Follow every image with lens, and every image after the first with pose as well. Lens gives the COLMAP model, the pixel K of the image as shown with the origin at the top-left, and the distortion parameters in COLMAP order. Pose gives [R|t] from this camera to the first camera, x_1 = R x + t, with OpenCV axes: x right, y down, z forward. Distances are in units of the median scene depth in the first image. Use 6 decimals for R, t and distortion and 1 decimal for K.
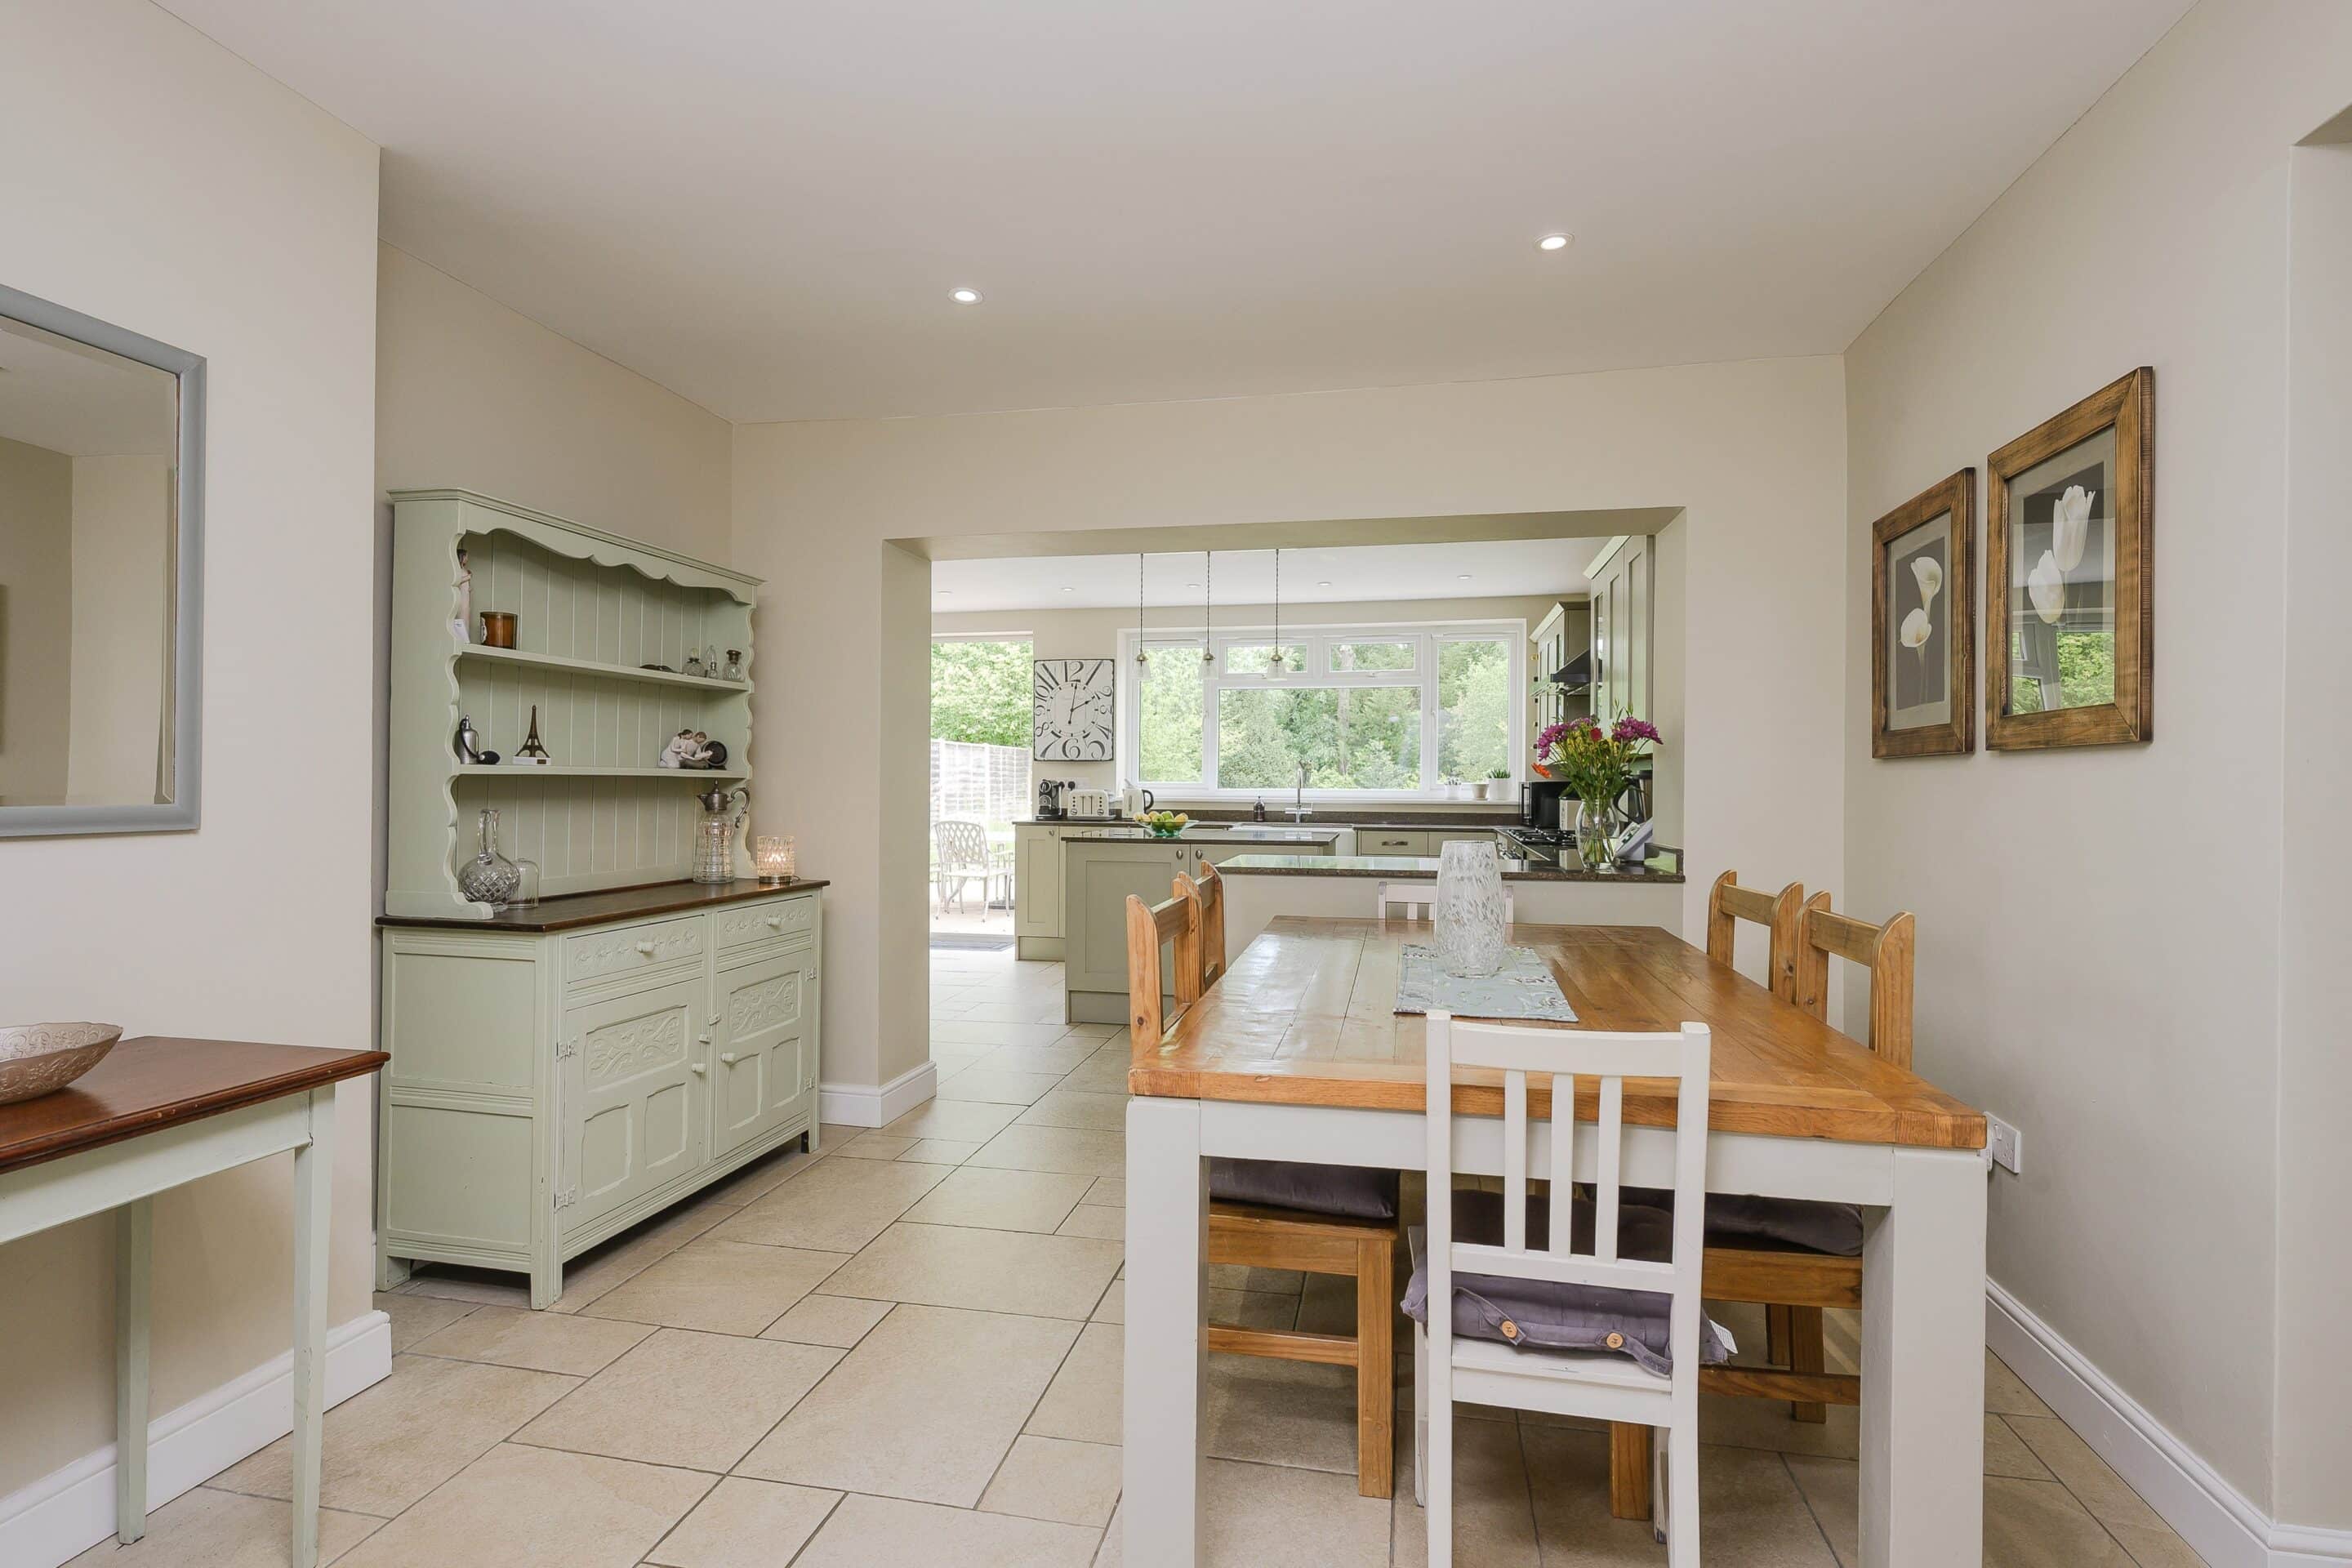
lens RADIAL K [[1135.2, 0, 1174.4], [0, 1135.2, 781.4], [0, 0, 1]] dist [0.000325, -0.000142]
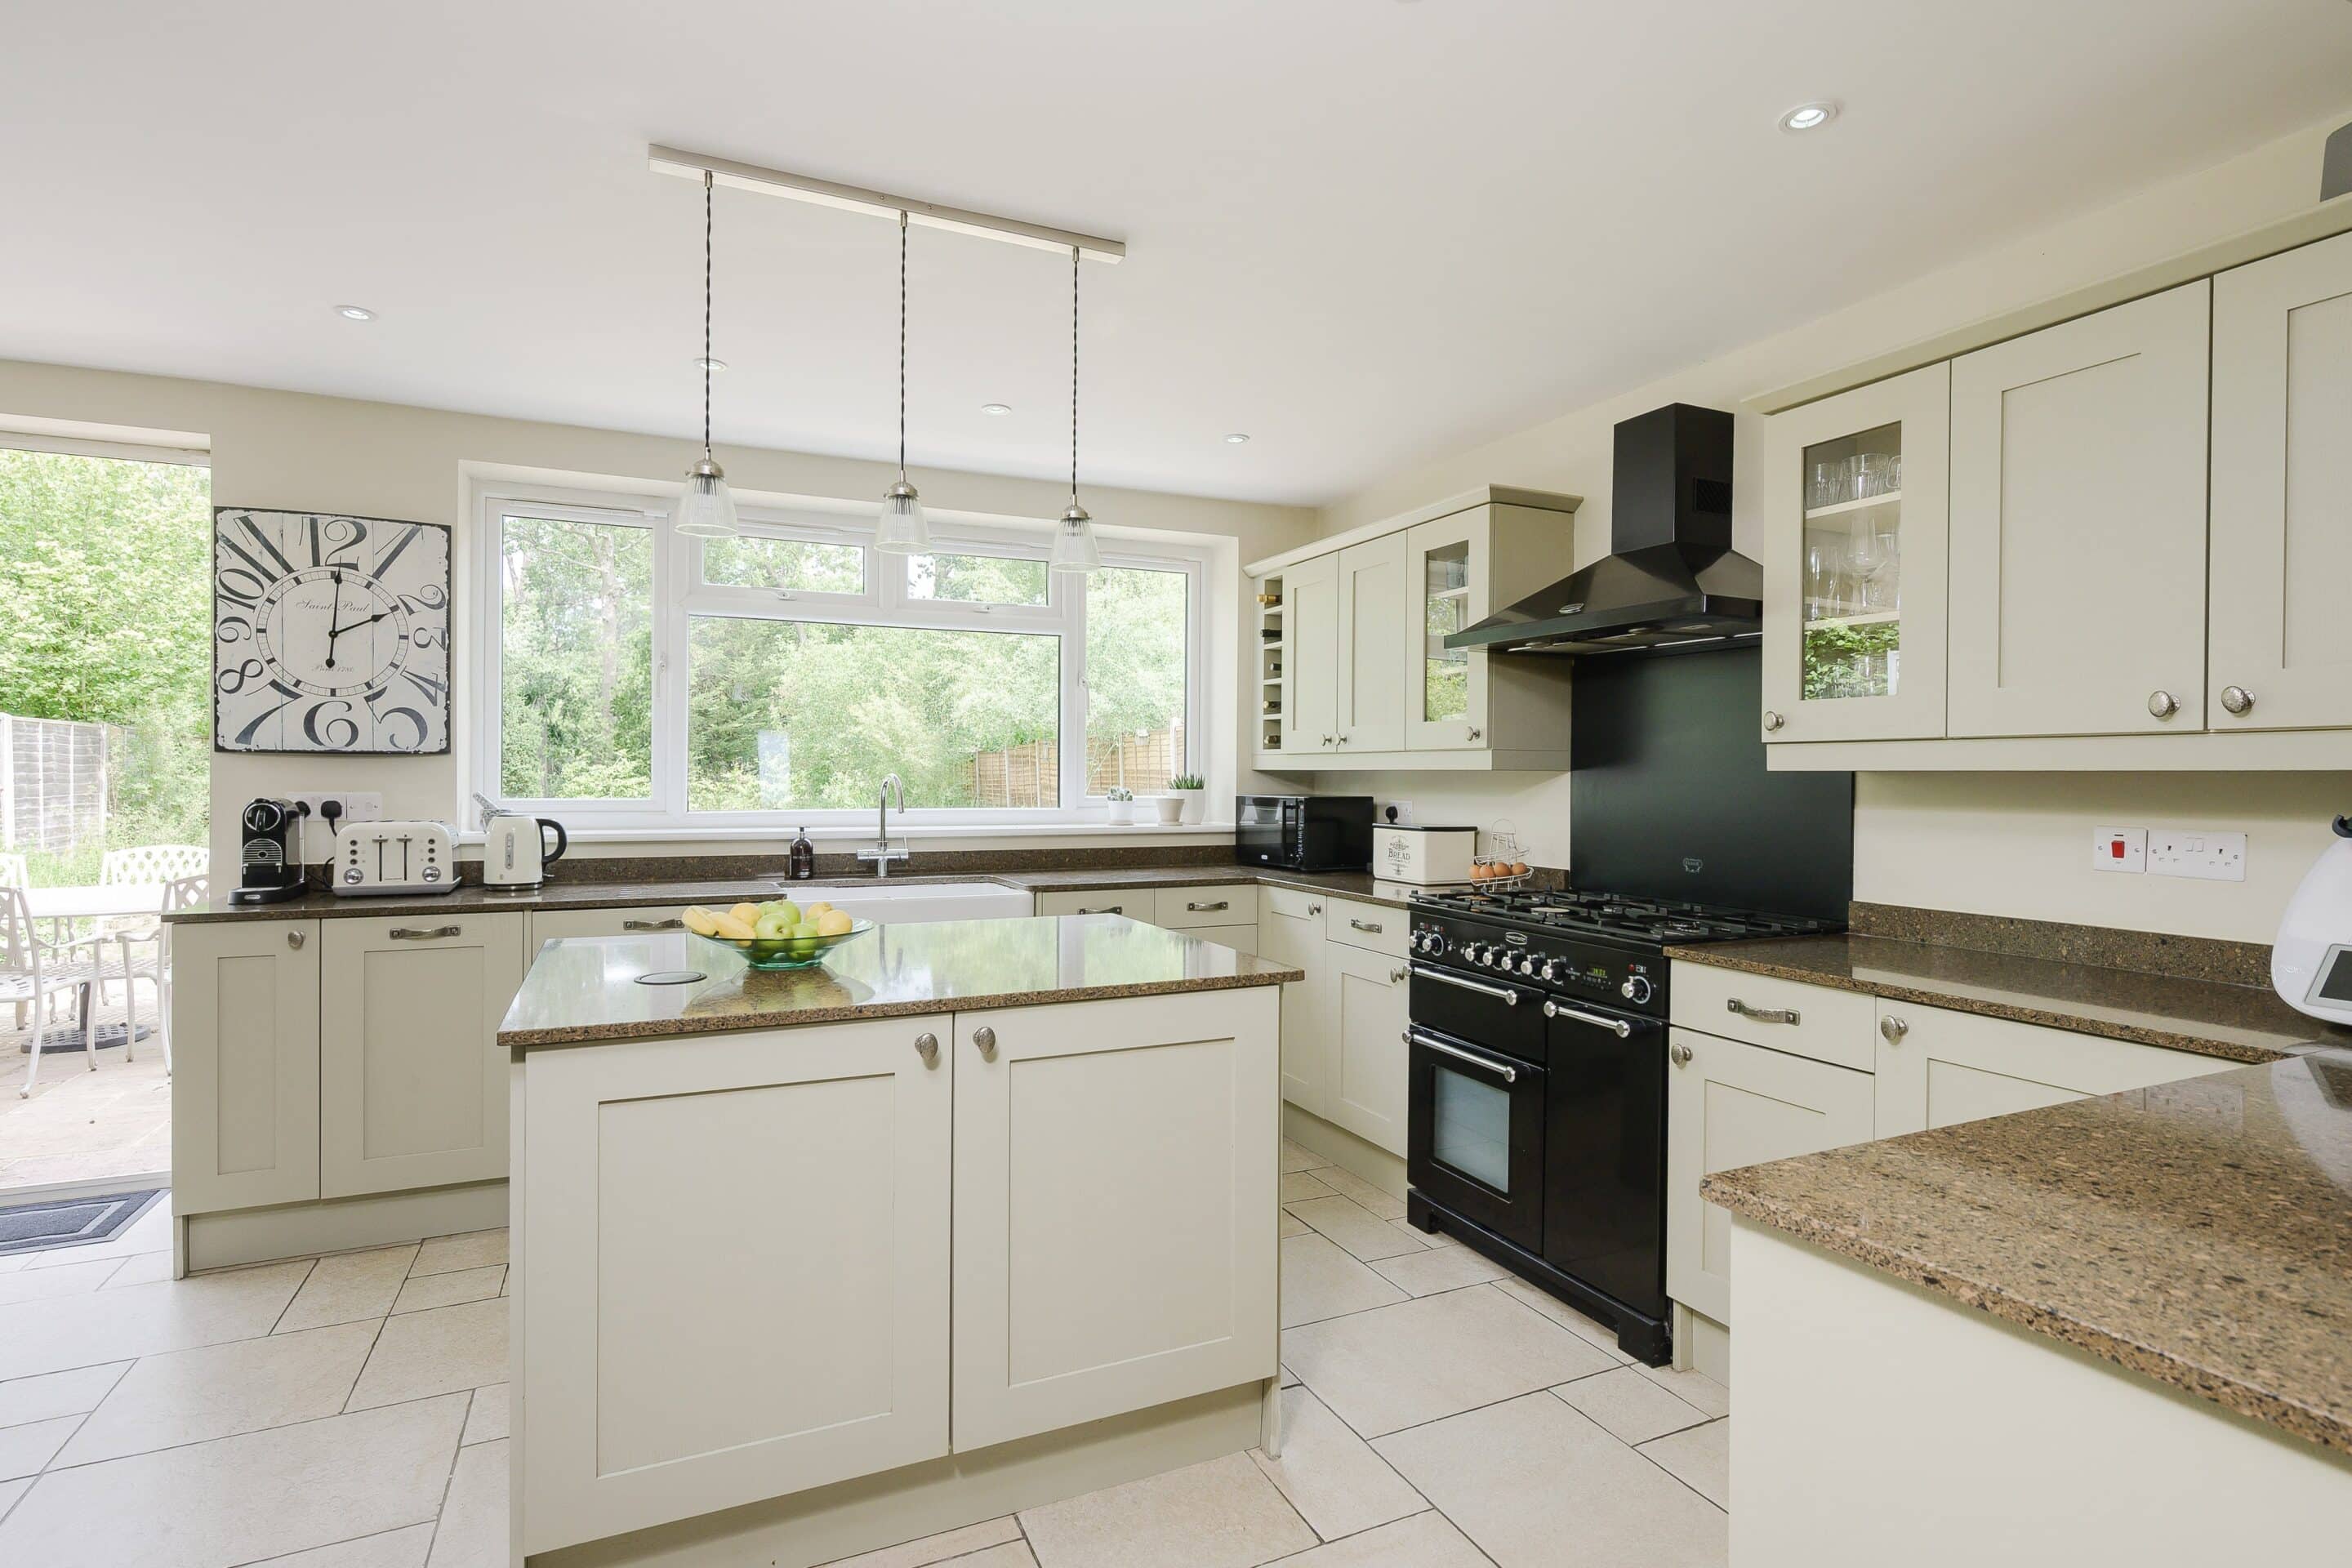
lens RADIAL K [[1135.2, 0, 1174.2], [0, 1135.2, 782.0], [0, 0, 1]] dist [0.000325, -0.000142]
pose [[0.800973, -0.004181, 0.598686, -0.093077], [-0.001330, 0.999961, 0.008763, -0.011339], [-0.598699, -0.007815, 0.800936, 0.470132]]
